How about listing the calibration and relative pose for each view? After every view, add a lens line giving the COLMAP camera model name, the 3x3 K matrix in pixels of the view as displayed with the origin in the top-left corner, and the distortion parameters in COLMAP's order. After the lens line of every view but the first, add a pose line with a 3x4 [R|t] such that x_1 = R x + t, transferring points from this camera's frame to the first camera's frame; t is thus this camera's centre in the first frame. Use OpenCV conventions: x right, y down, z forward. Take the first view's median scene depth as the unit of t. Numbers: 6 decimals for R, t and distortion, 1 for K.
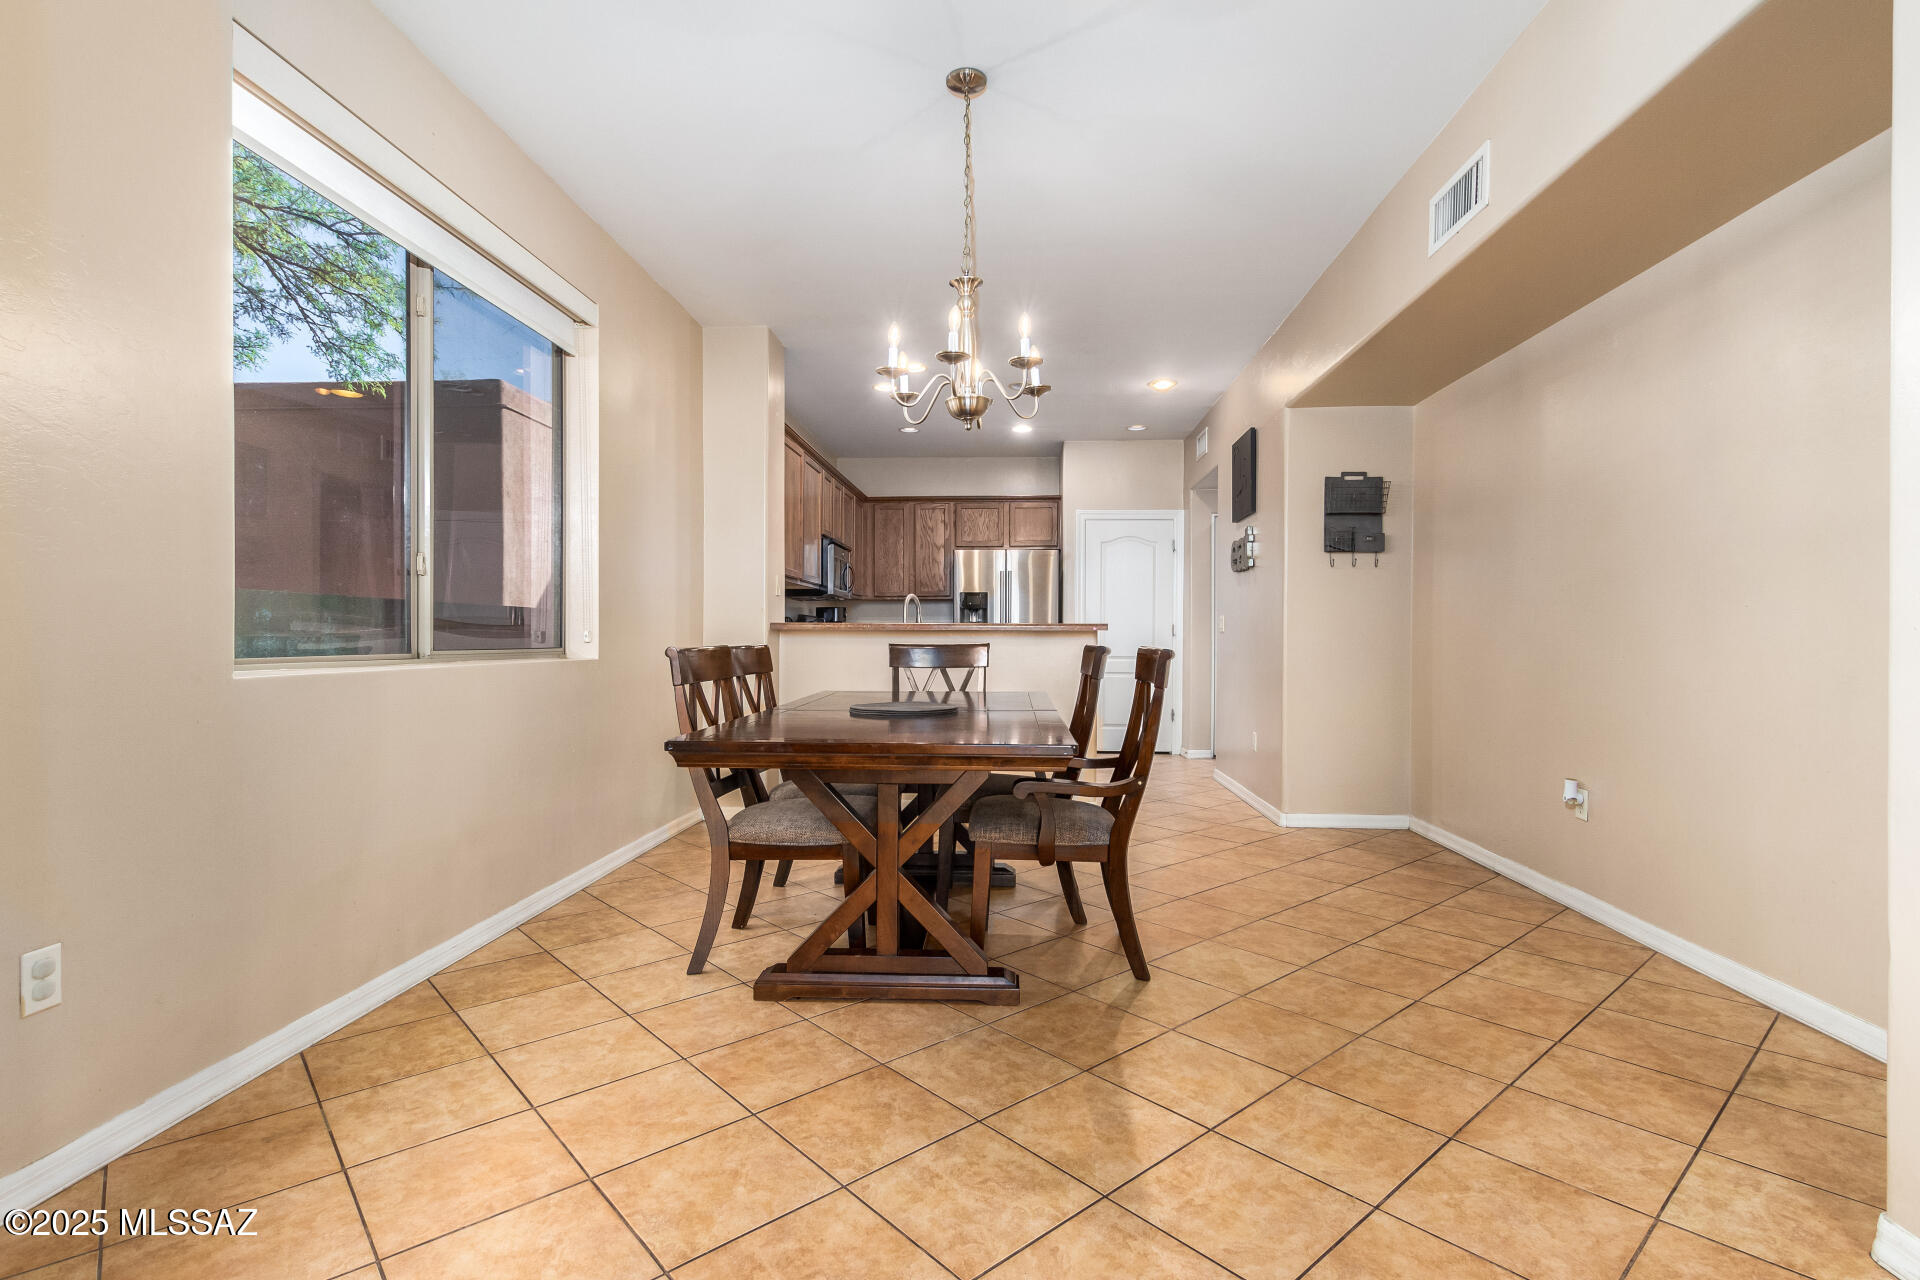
lens RADIAL K [[923.0, 0, 1009.0], [0, 923.0, 648.3], [0, 0, 1]] dist [0.010931, -0.000241]
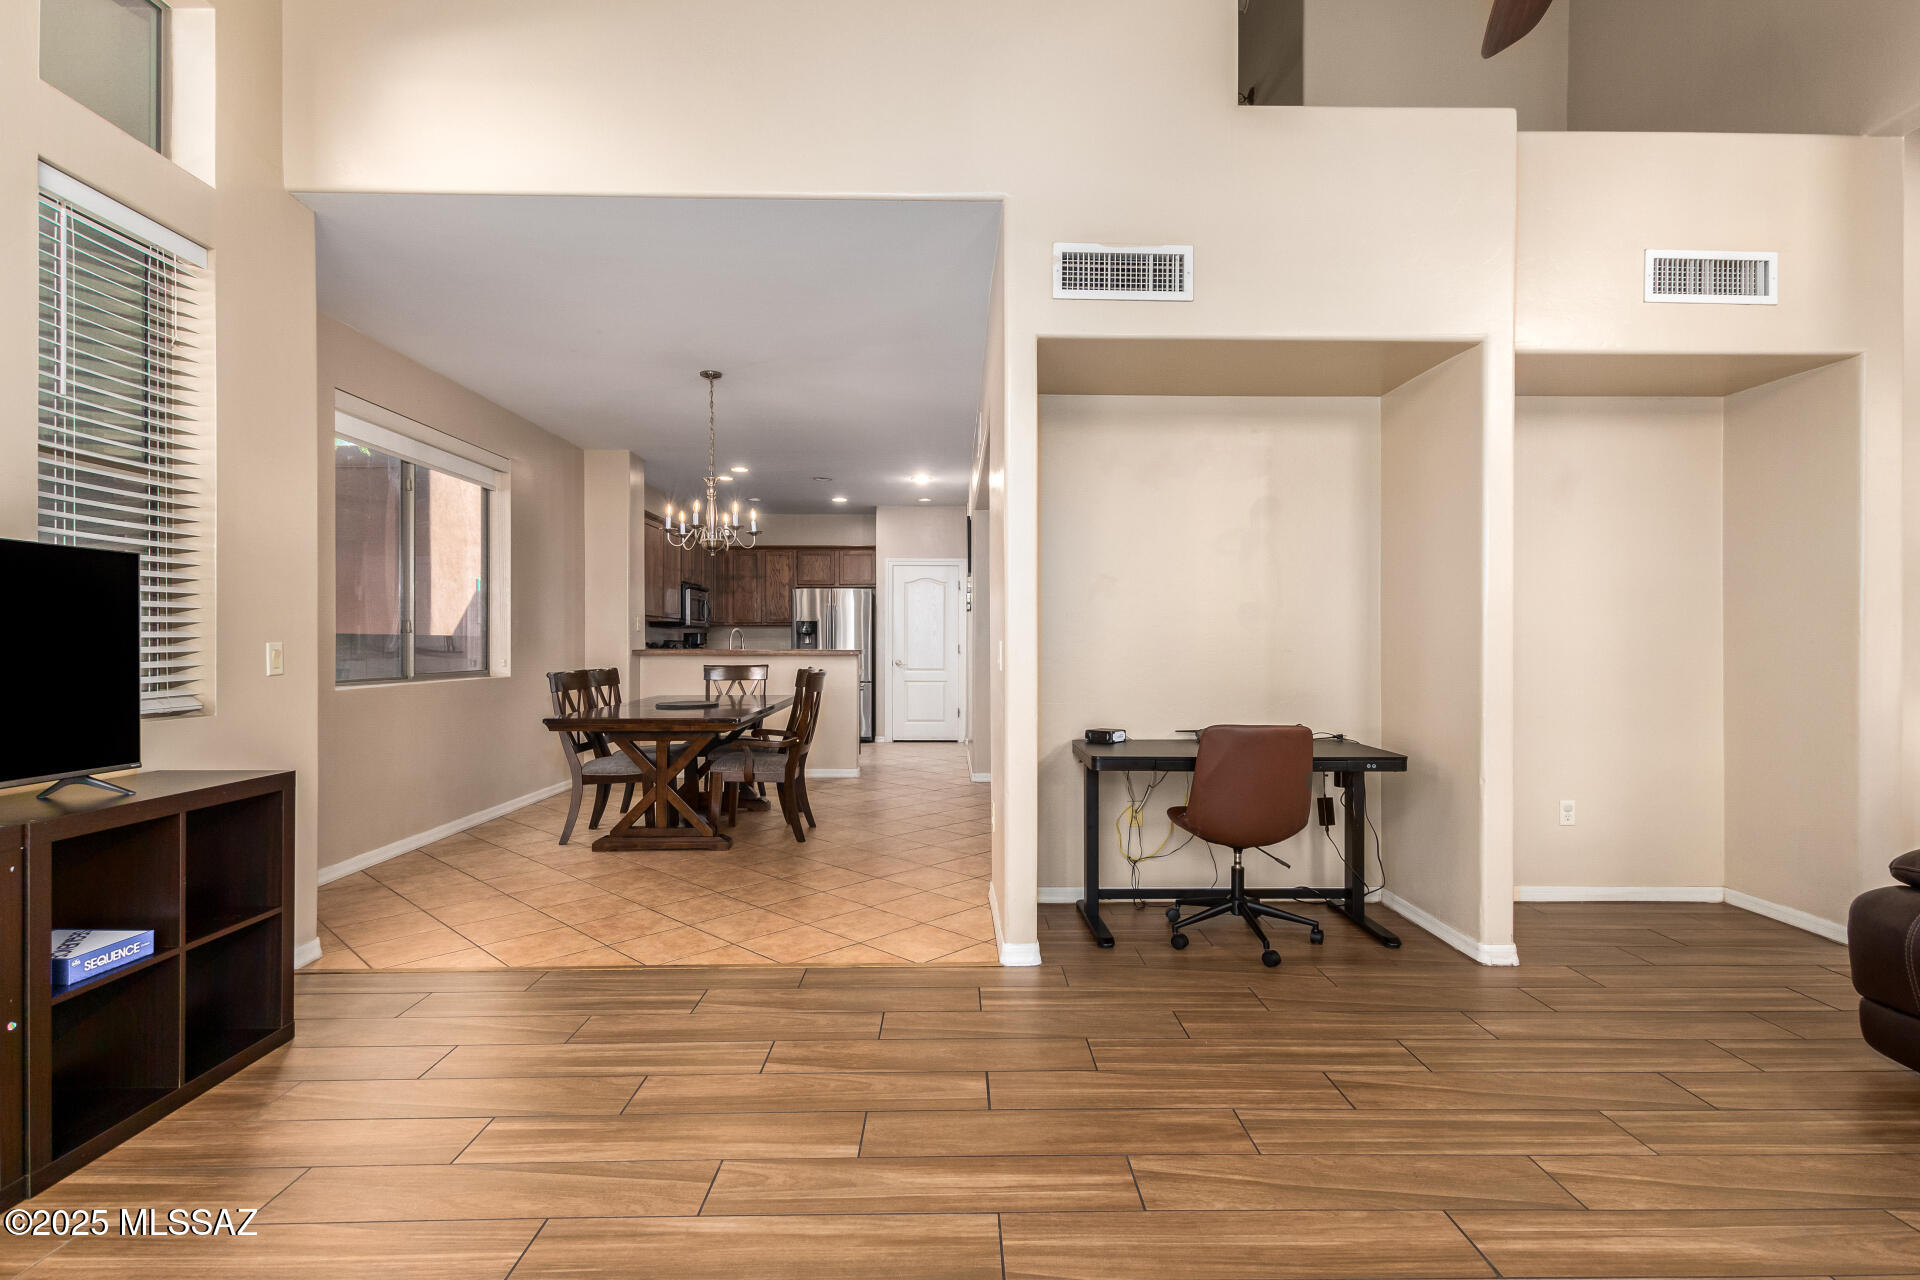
lens RADIAL K [[923.0, 0, 1009.0], [0, 923.0, 648.3], [0, 0, 1]] dist [0.010931, -0.000241]
pose [[0.997223, -0.003903, 0.074367, 0.274056], [0.004377, 0.999971, -0.006205, -0.021287], [-0.074340, 0.006513, 0.997212, -0.610911]]
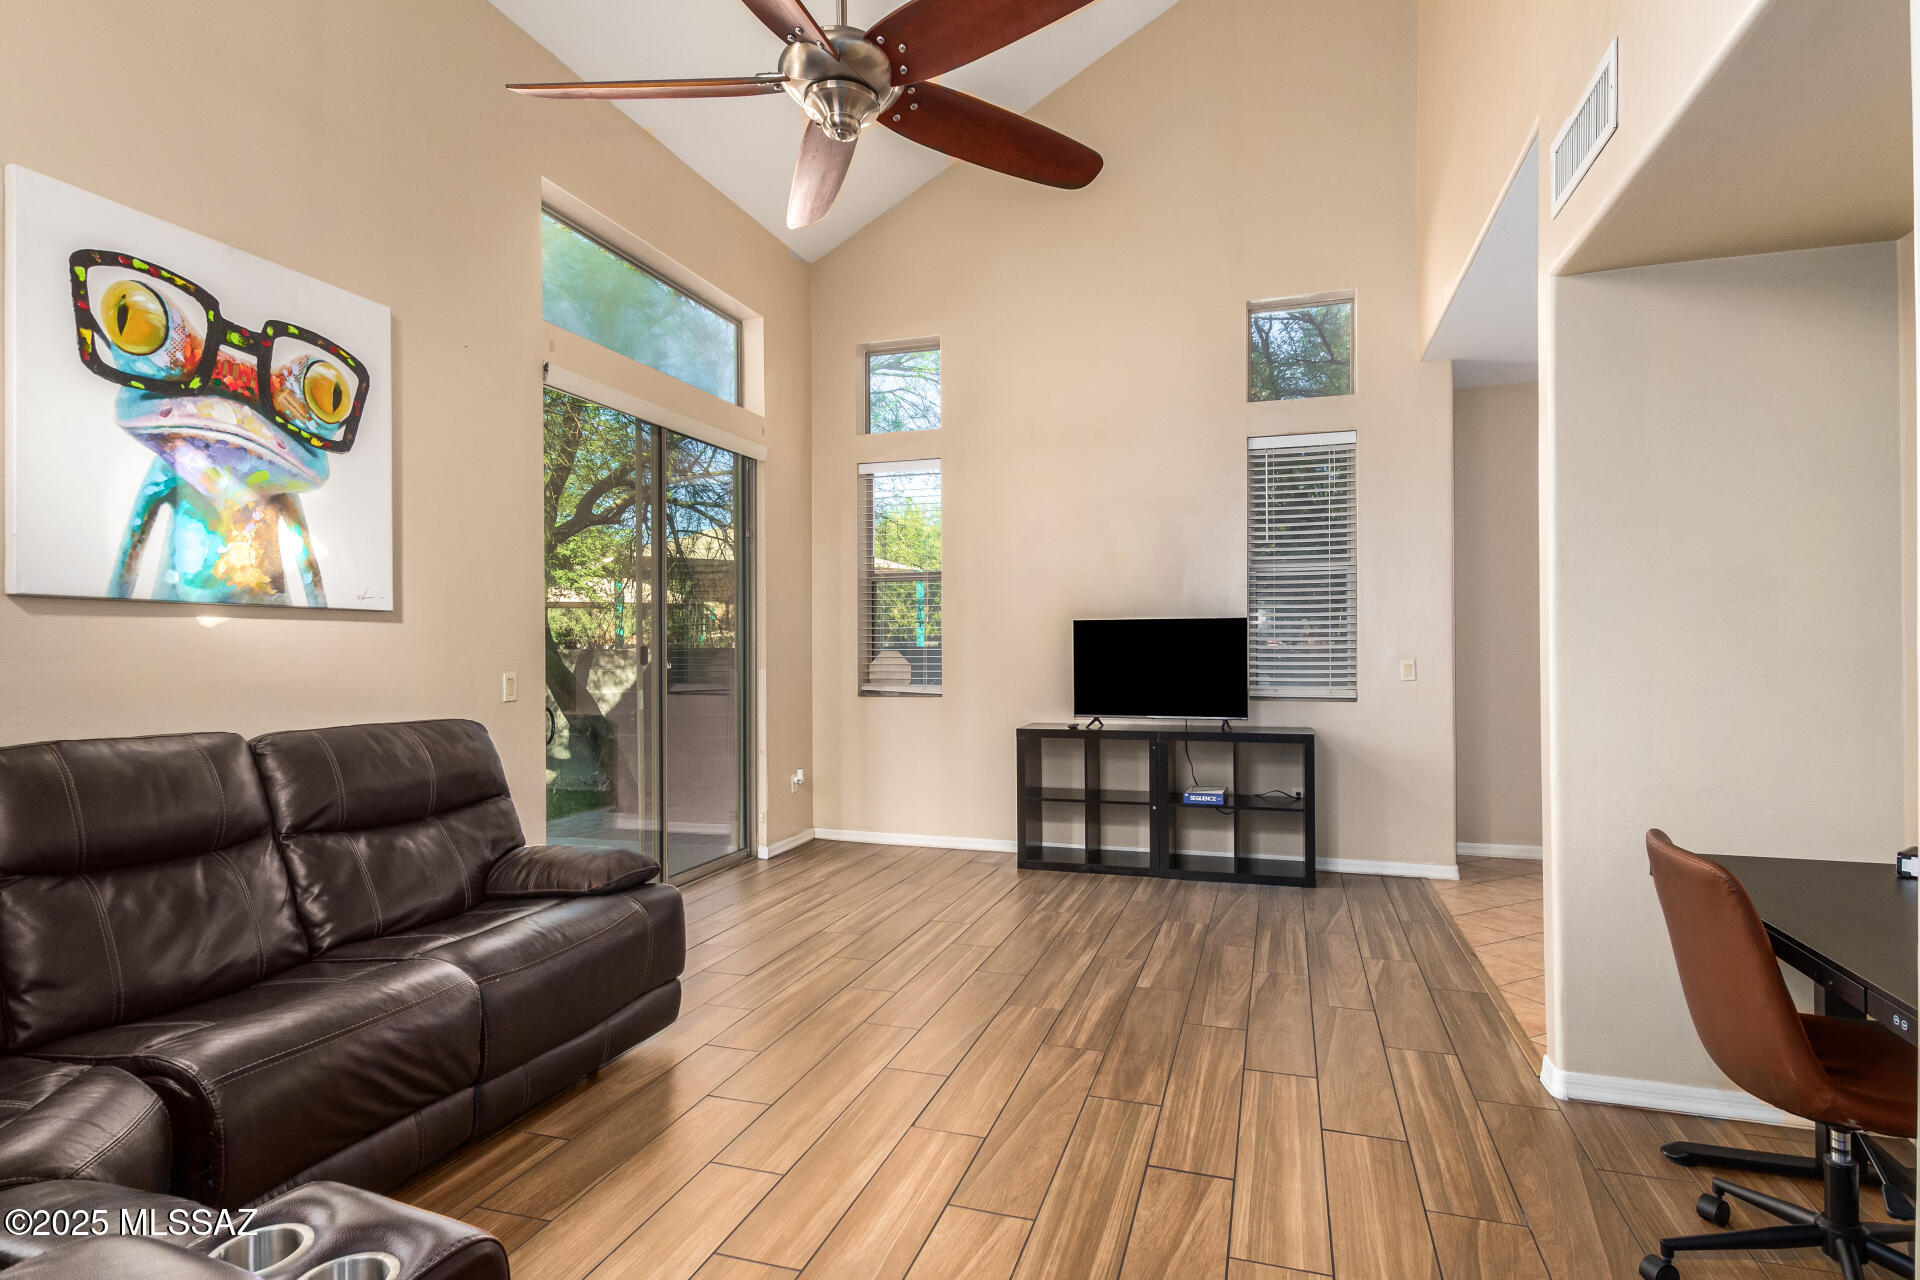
lens RADIAL K [[969.3, 0, 960.0], [0, 969.3, 640.0], [0, 0, 1]] dist [0.015192, -0.000202]
pose [[-0.258348, -0.002899, -0.966048, 1.057568], [-0.016607, 0.999861, 0.001441, -0.053672], [0.965909, 0.016415, -0.258360, -0.067293]]
